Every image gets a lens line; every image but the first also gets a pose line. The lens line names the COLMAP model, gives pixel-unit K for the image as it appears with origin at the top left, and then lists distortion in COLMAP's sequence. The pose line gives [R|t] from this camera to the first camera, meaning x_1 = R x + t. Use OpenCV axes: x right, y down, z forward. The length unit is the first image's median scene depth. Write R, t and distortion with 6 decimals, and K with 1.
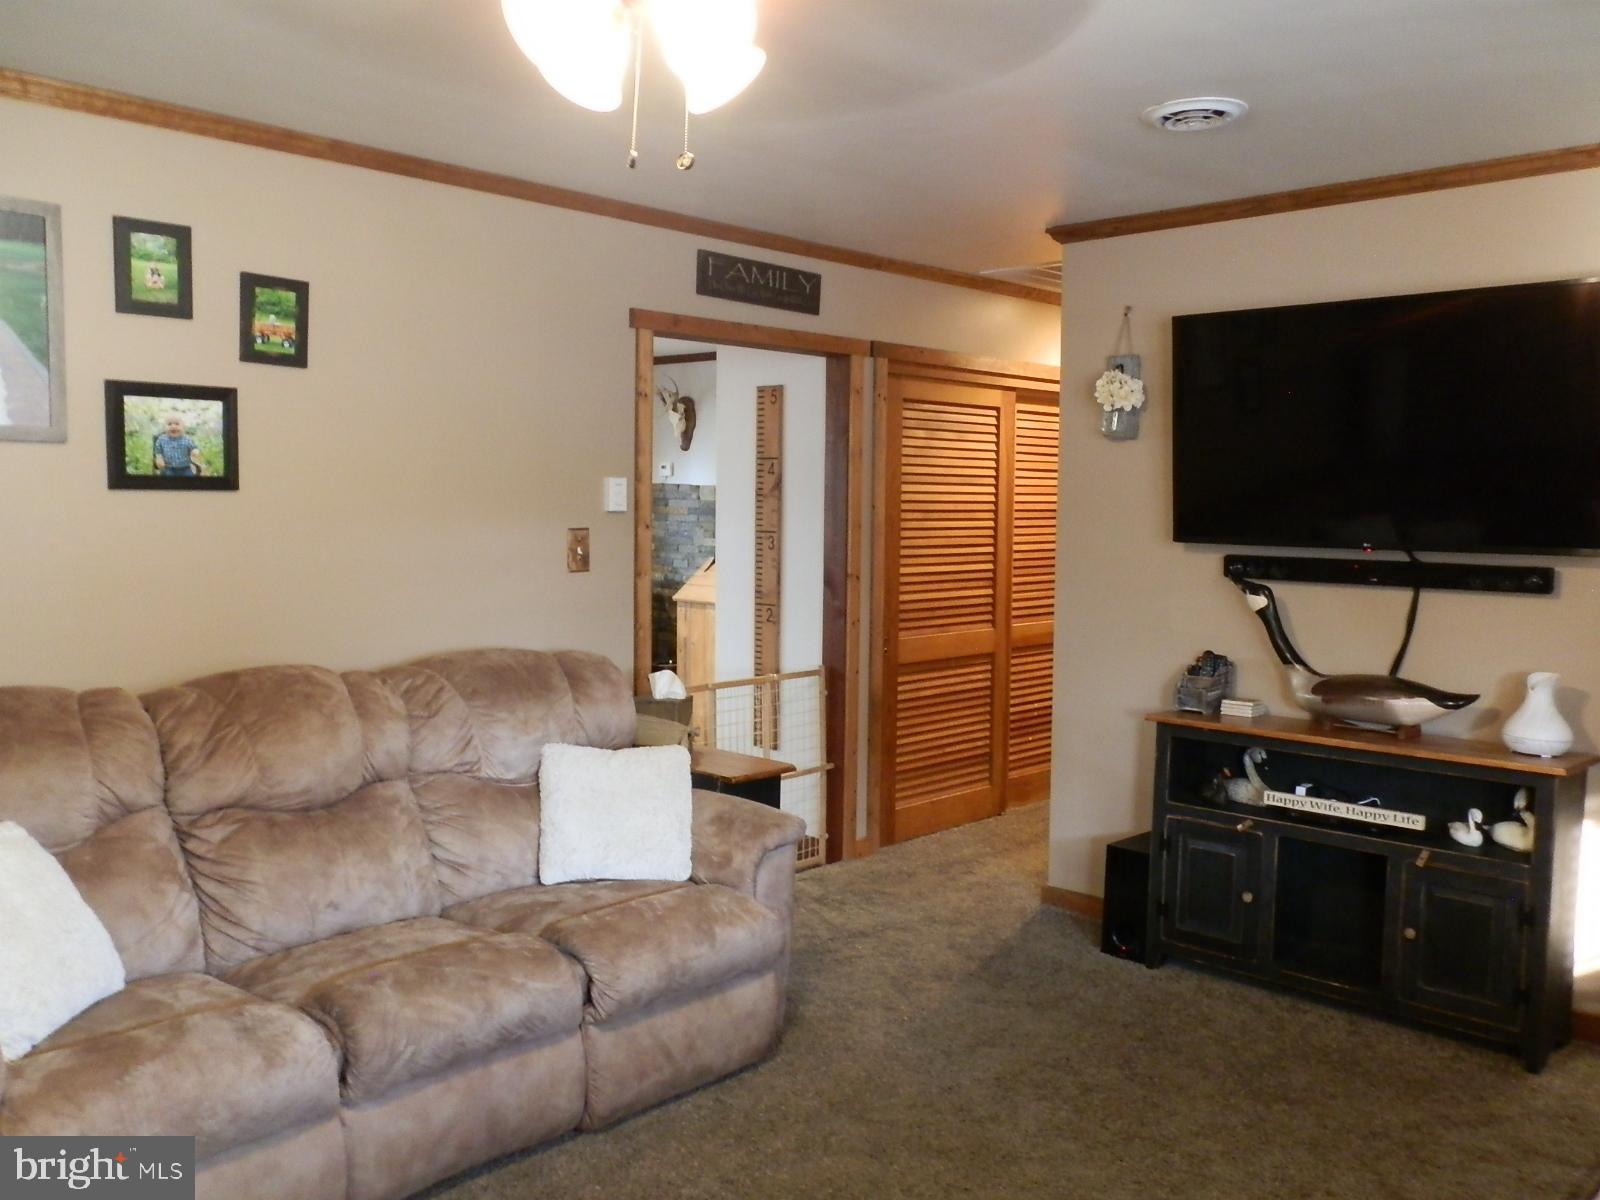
lens RADIAL K [[1354.2, 0, 802.9], [0, 1354.2, 606.4], [0, 0, 1]] dist [0.016716, -0.014575]
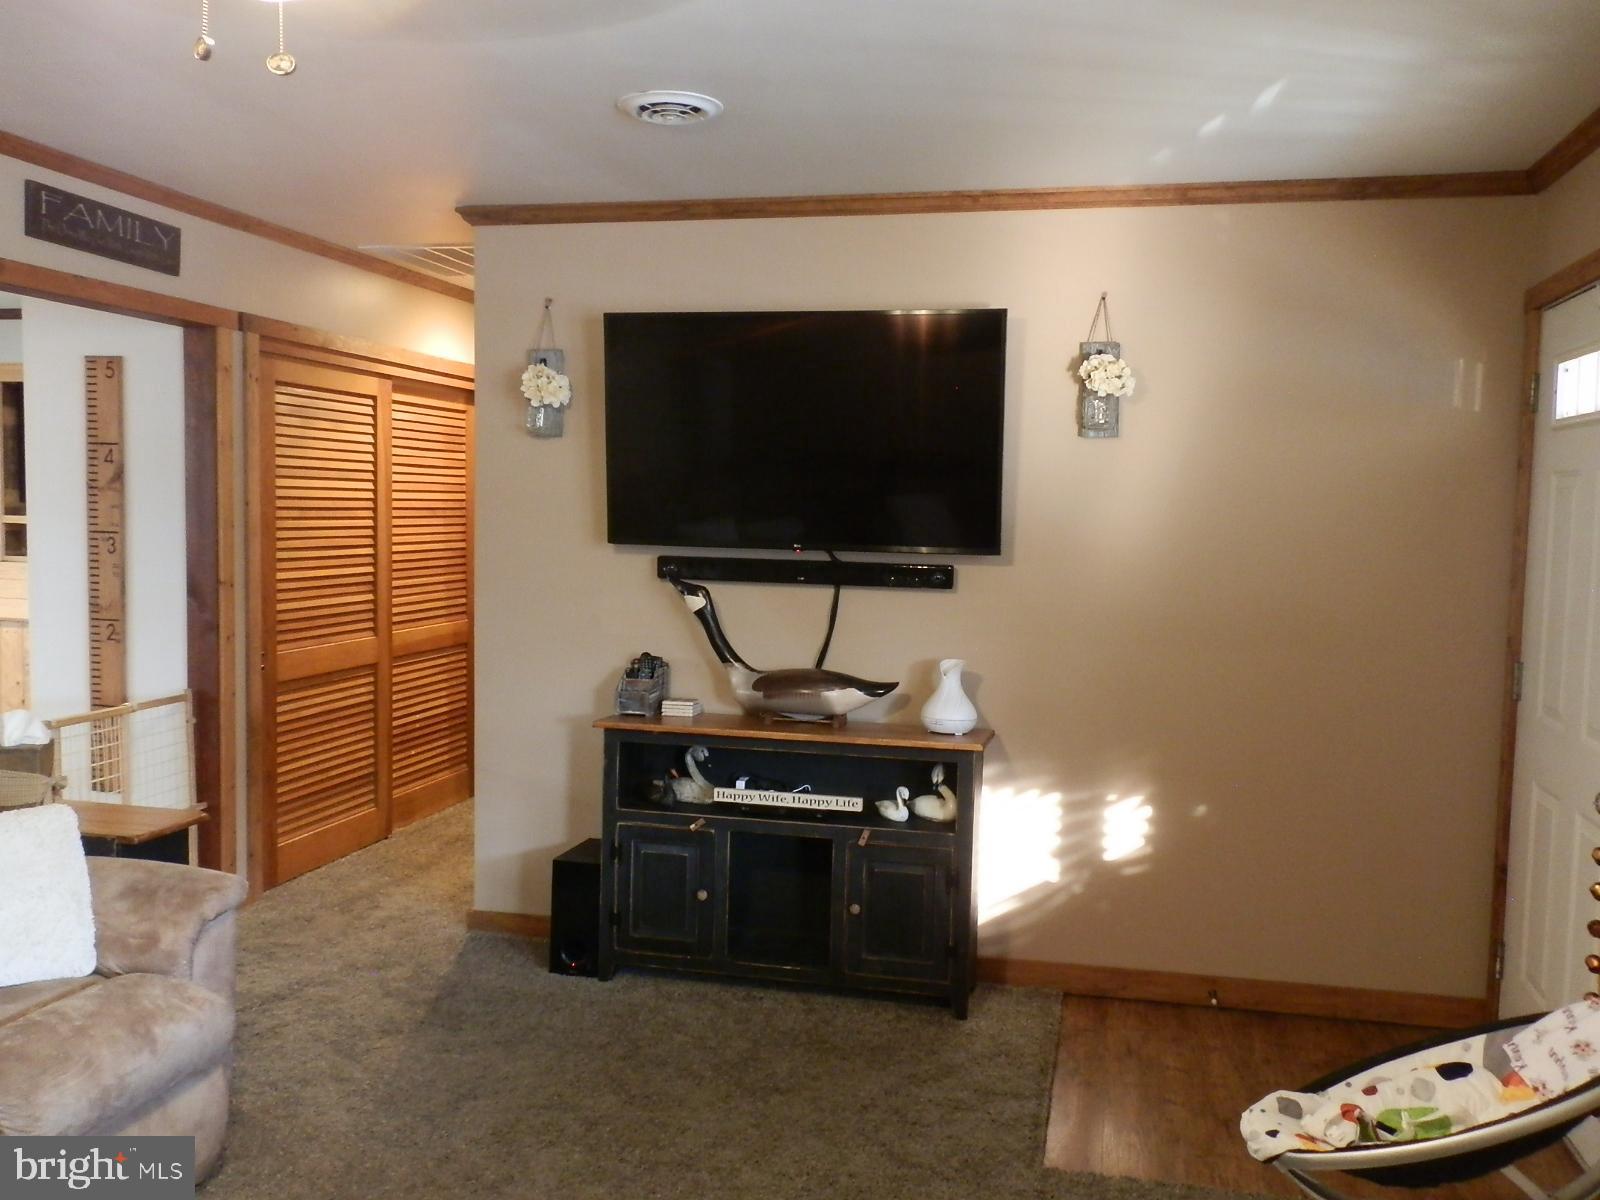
lens RADIAL K [[1354.2, 0, 802.9], [0, 1354.2, 606.4], [0, 0, 1]] dist [0.016716, -0.014575]
pose [[0.862619, -0.028975, 0.505024, -0.102152], [0.027377, 0.999569, 0.010587, -0.008503], [-0.505113, 0.004693, 0.863040, 0.083577]]
